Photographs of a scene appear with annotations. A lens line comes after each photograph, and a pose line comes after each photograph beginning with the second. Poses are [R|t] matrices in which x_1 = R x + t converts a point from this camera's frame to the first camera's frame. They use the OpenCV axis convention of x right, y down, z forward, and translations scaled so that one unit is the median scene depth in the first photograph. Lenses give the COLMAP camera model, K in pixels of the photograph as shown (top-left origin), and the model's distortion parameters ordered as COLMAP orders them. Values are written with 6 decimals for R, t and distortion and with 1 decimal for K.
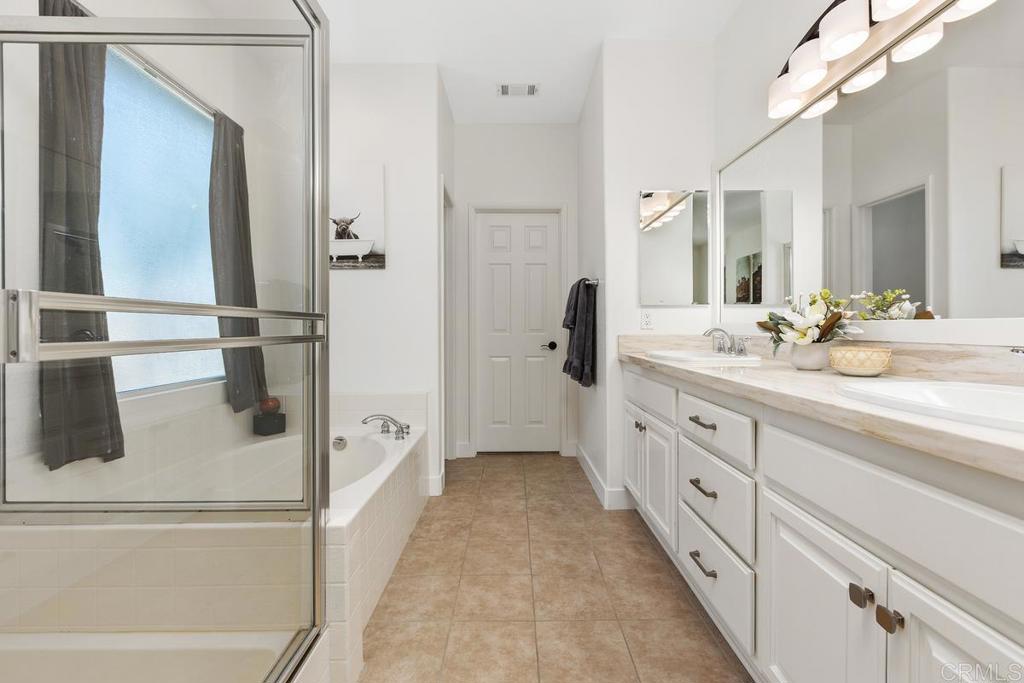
lens RADIAL K [[451.6, 0, 514.0], [0, 451.6, 332.3], [0, 0, 1]] dist [0.003582, 0.000268]
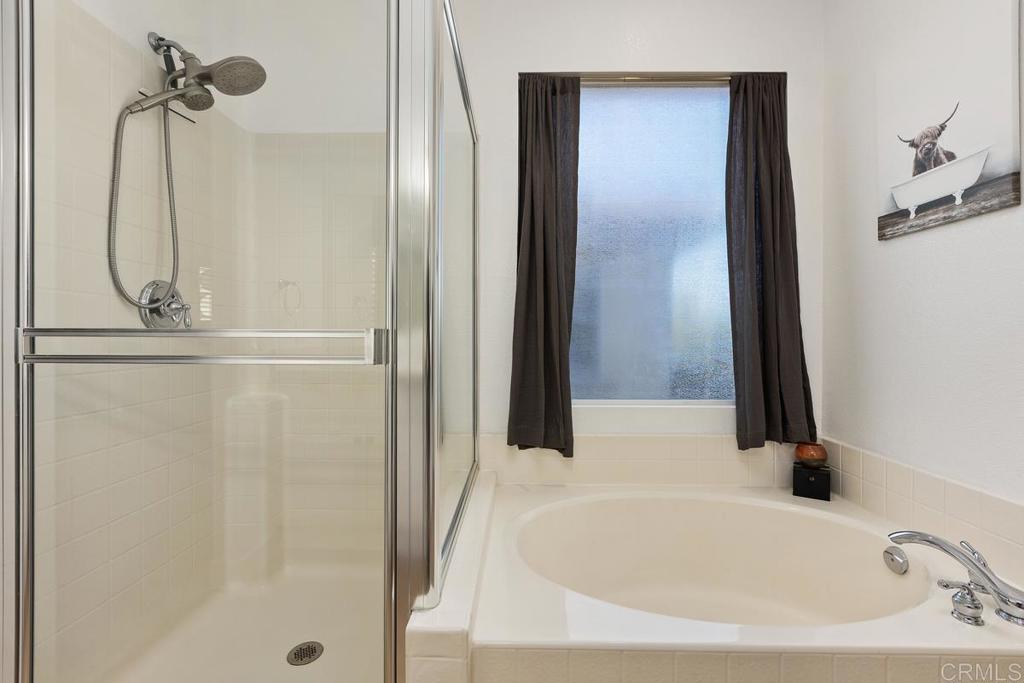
lens RADIAL K [[451.6, 0, 514.0], [0, 451.6, 332.3], [0, 0, 1]] dist [0.003582, 0.000268]
pose [[-0.029027, 0.004851, -0.999567, 0.151573], [-0.008865, 0.999948, 0.005110, -0.021018], [0.999539, 0.009009, -0.028982, 0.548660]]
